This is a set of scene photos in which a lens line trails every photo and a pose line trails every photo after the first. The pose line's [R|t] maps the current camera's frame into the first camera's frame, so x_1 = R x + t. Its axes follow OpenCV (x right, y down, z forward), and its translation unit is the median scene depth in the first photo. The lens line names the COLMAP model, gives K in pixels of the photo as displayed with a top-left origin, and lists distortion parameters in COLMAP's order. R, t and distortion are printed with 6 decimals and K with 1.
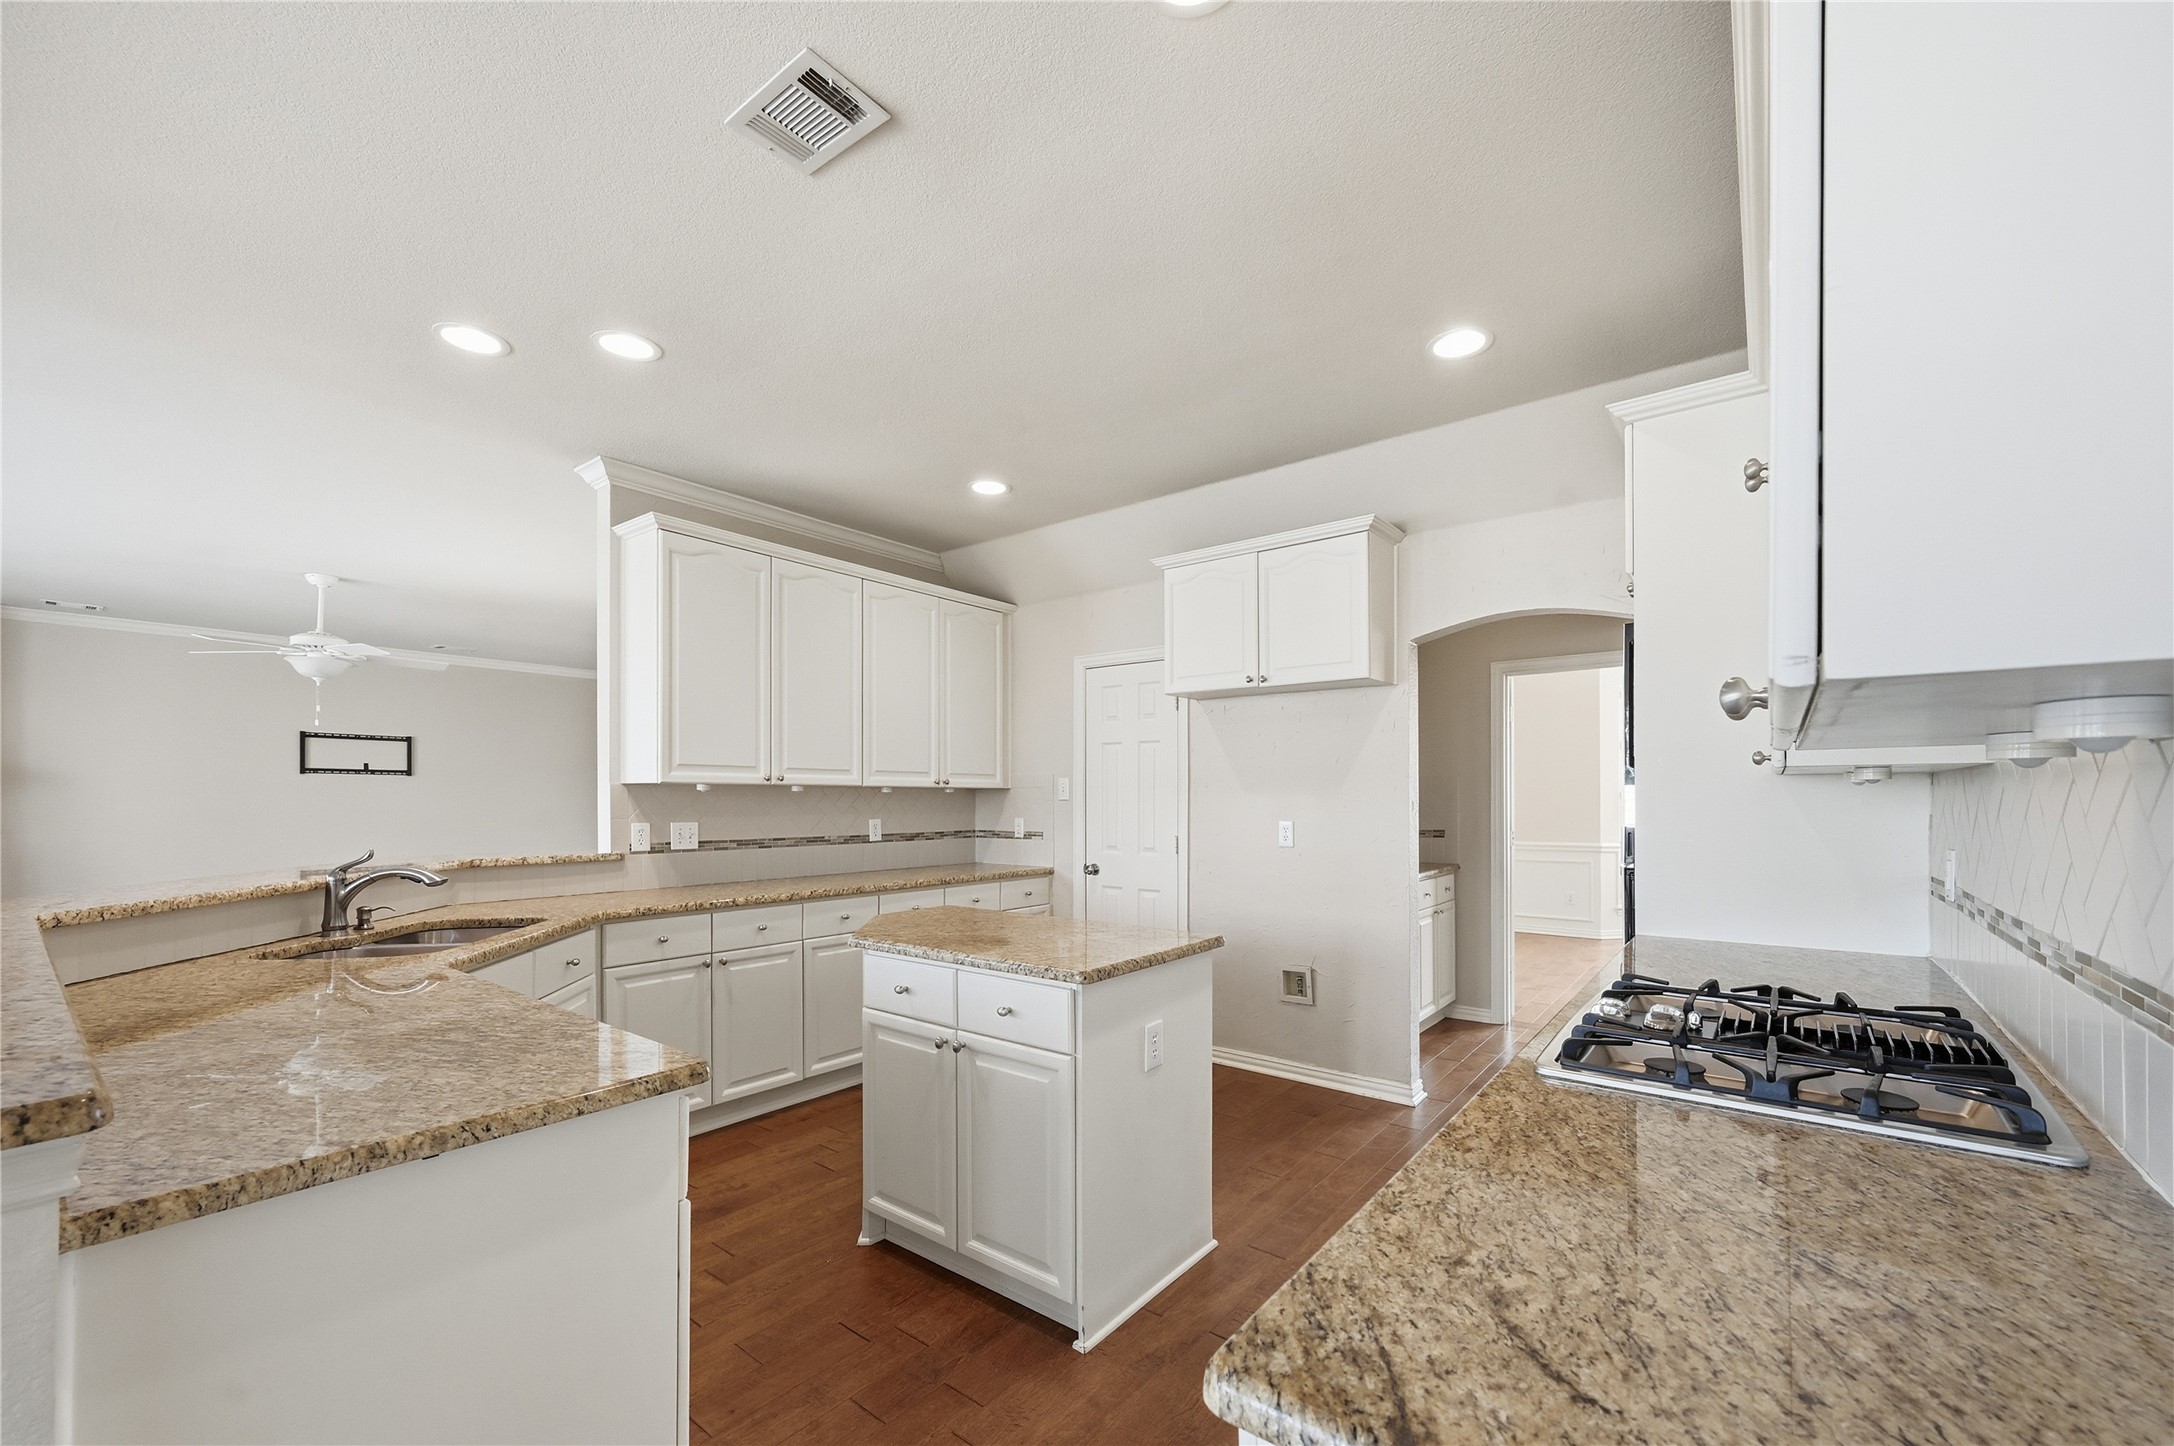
lens RADIAL K [[866.0, 0, 1089.5], [0, 866.0, 799.6], [0, 0, 1]] dist [-0.004929, 0.000437]
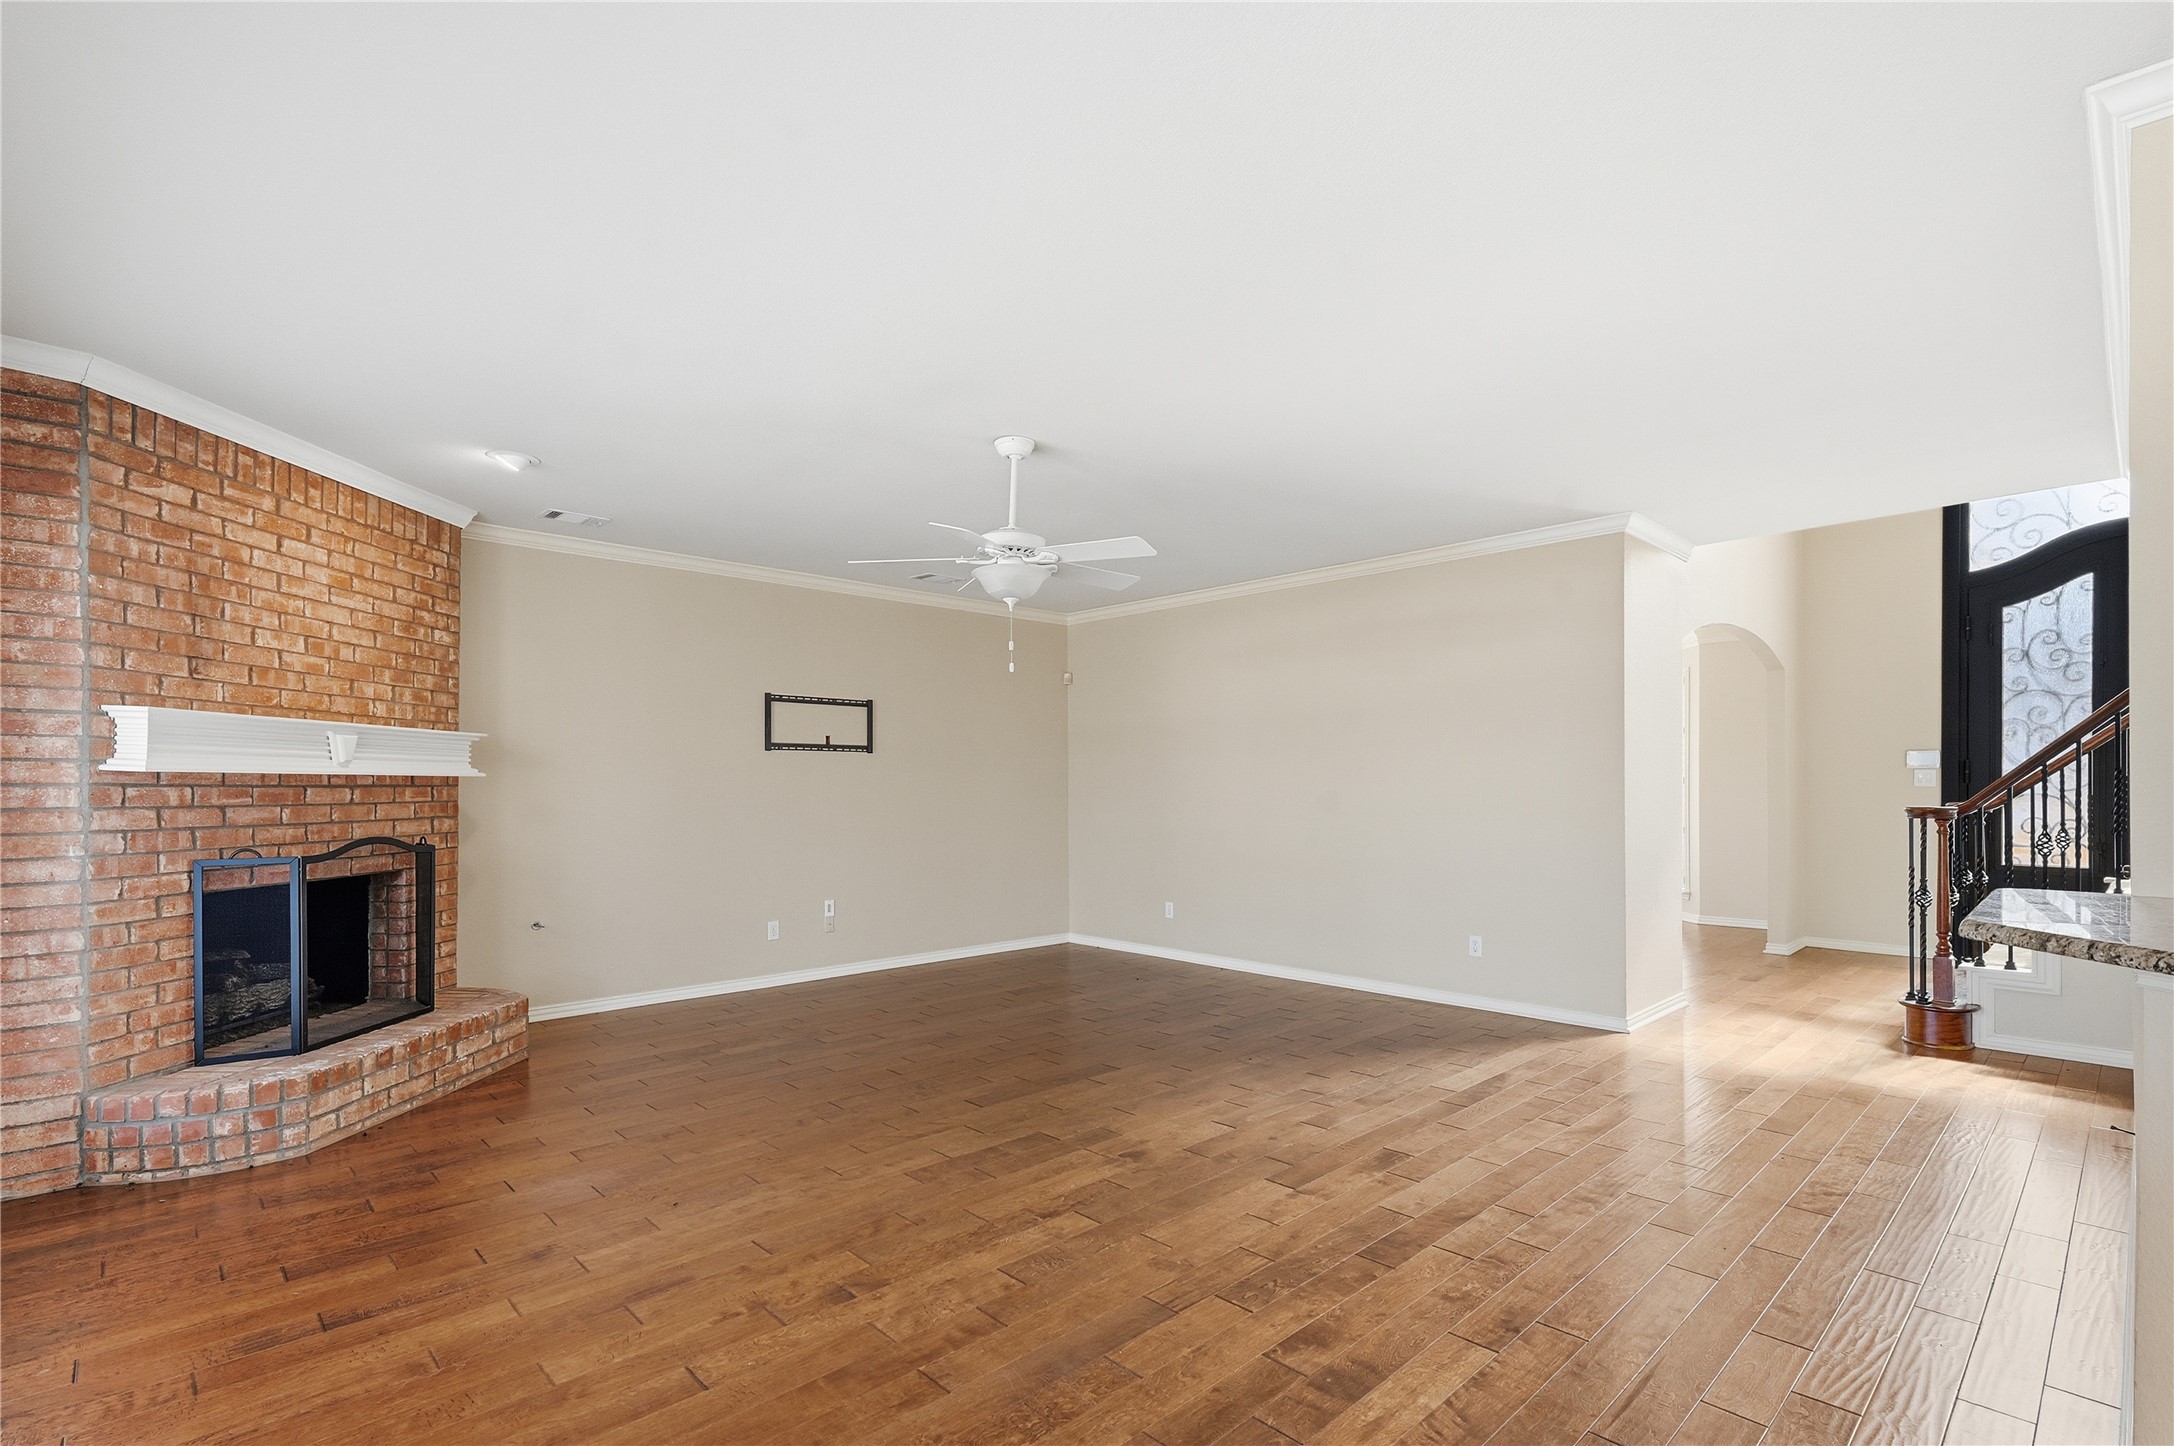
lens RADIAL K [[1014.3, 0, 1085.5], [0, 1014.3, 785.2], [0, 0, 1]] dist [0.000879, -0.000689]
pose [[0.987695, -0.000877, -0.156393, -0.765852], [0.001250, 0.999997, 0.002288, -0.002571], [0.156390, -0.002455, 0.987692, 0.274482]]
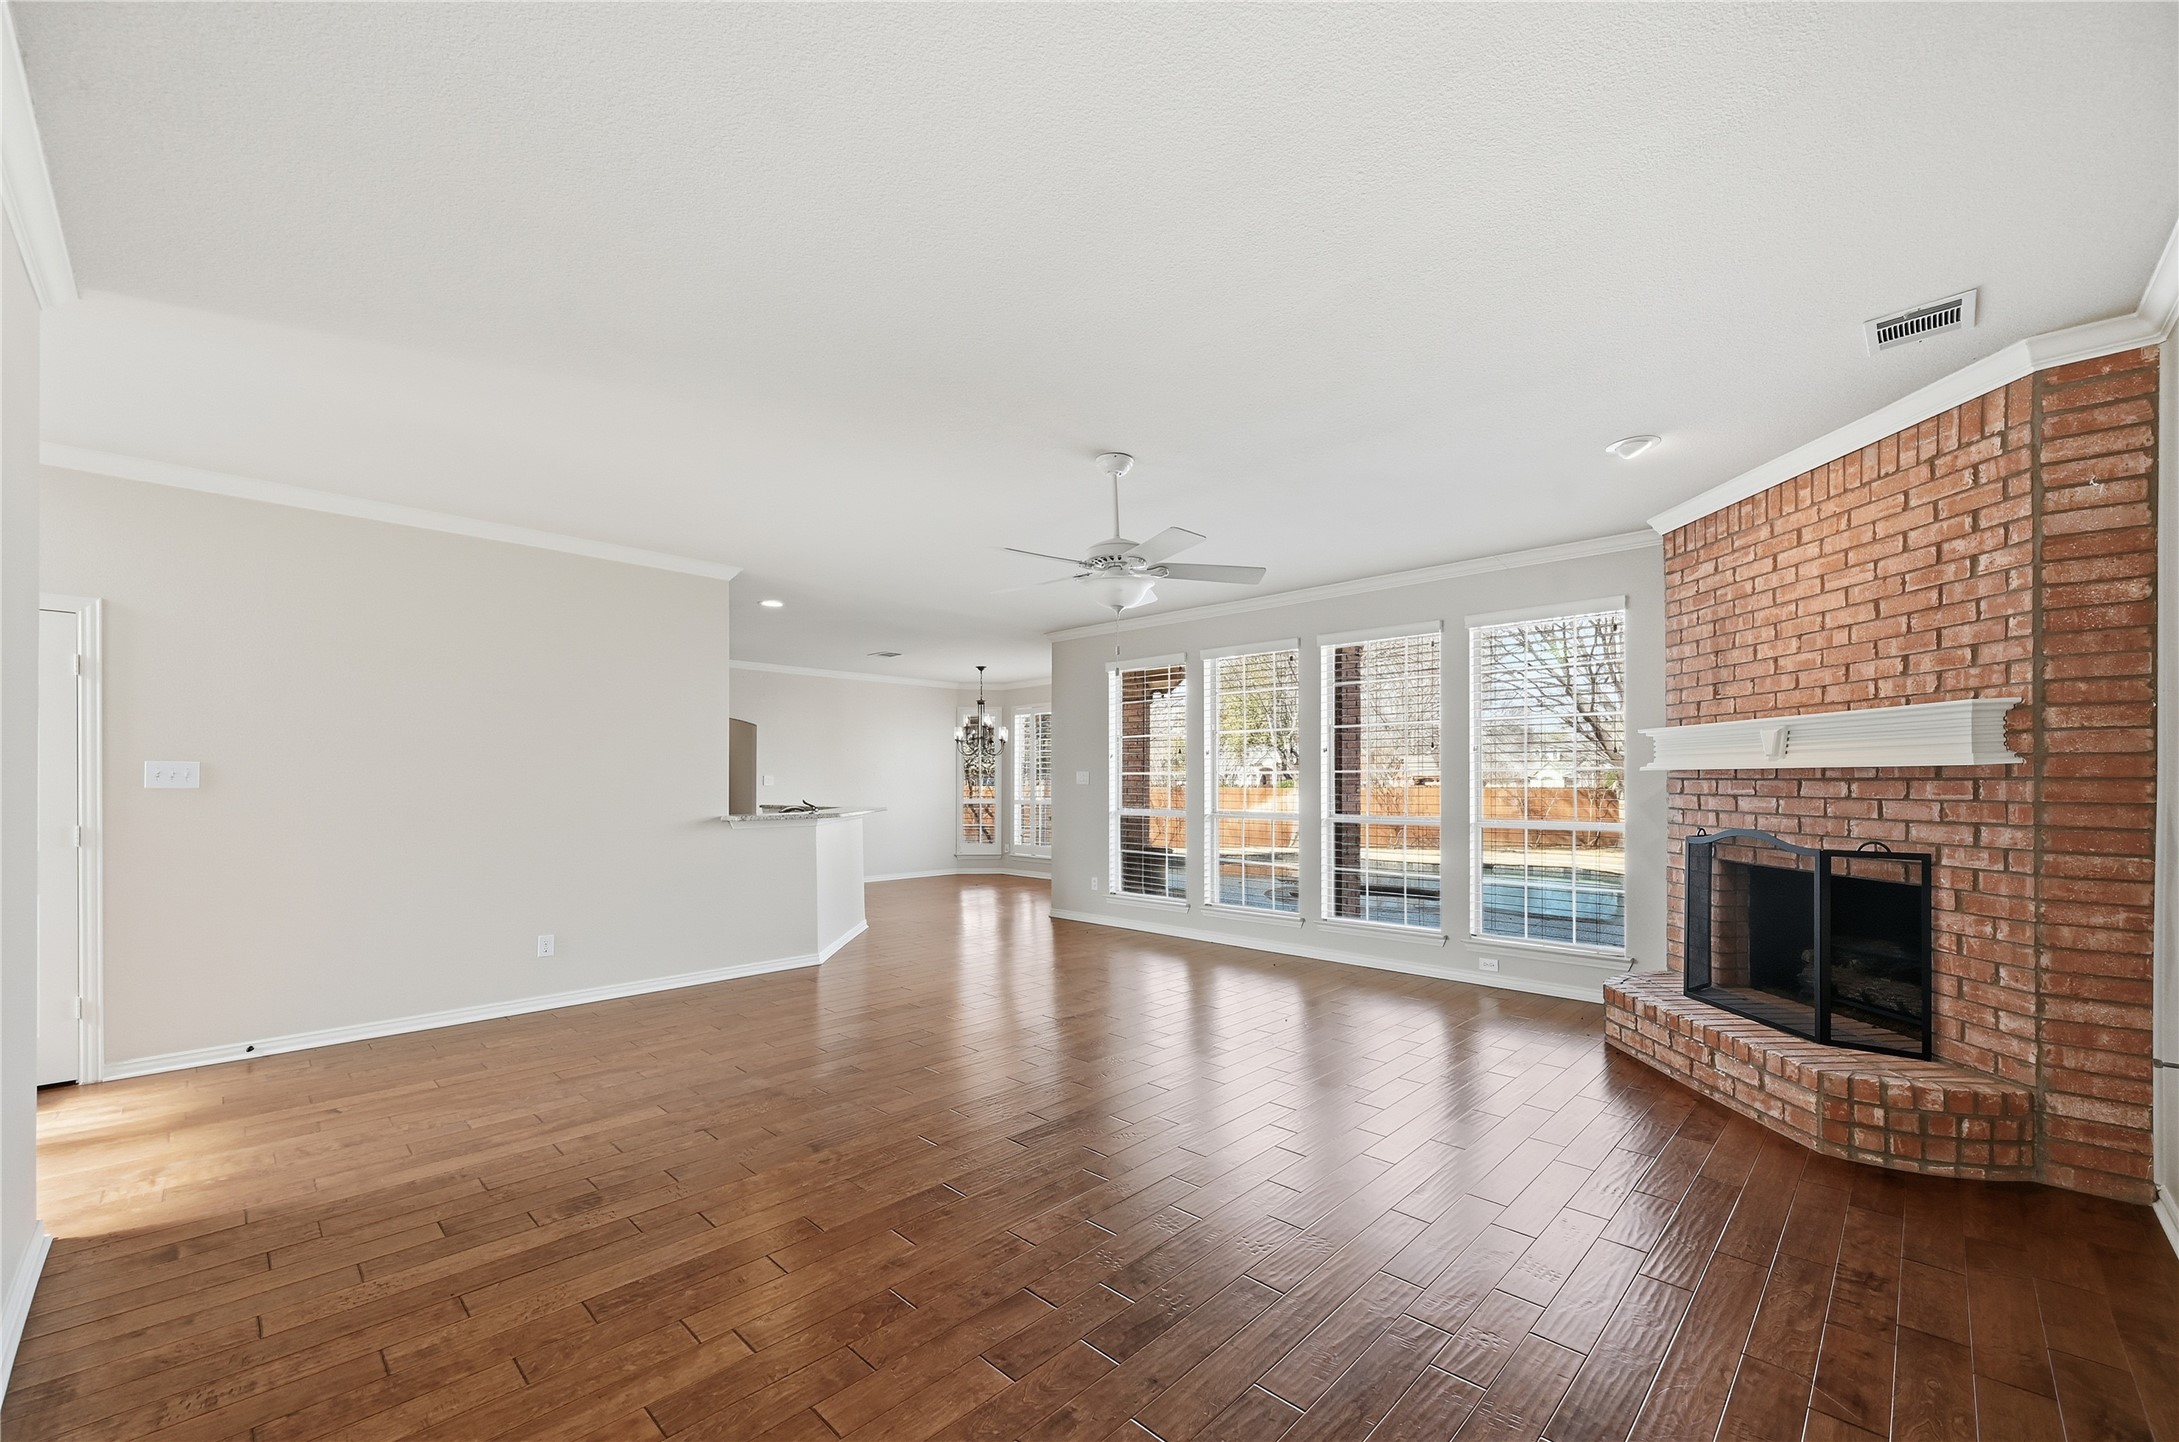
lens RADIAL K [[868.0, 0, 1080.2], [0, 868.0, 782.9], [0, 0, 1]] dist [-0.004929, 0.000437]
pose [[-0.992952, 0.002560, 0.118487, -1.007774], [0.002531, 0.999997, -0.000395, 0.000964], [-0.118488, -0.000093, -0.992955, 1.821384]]
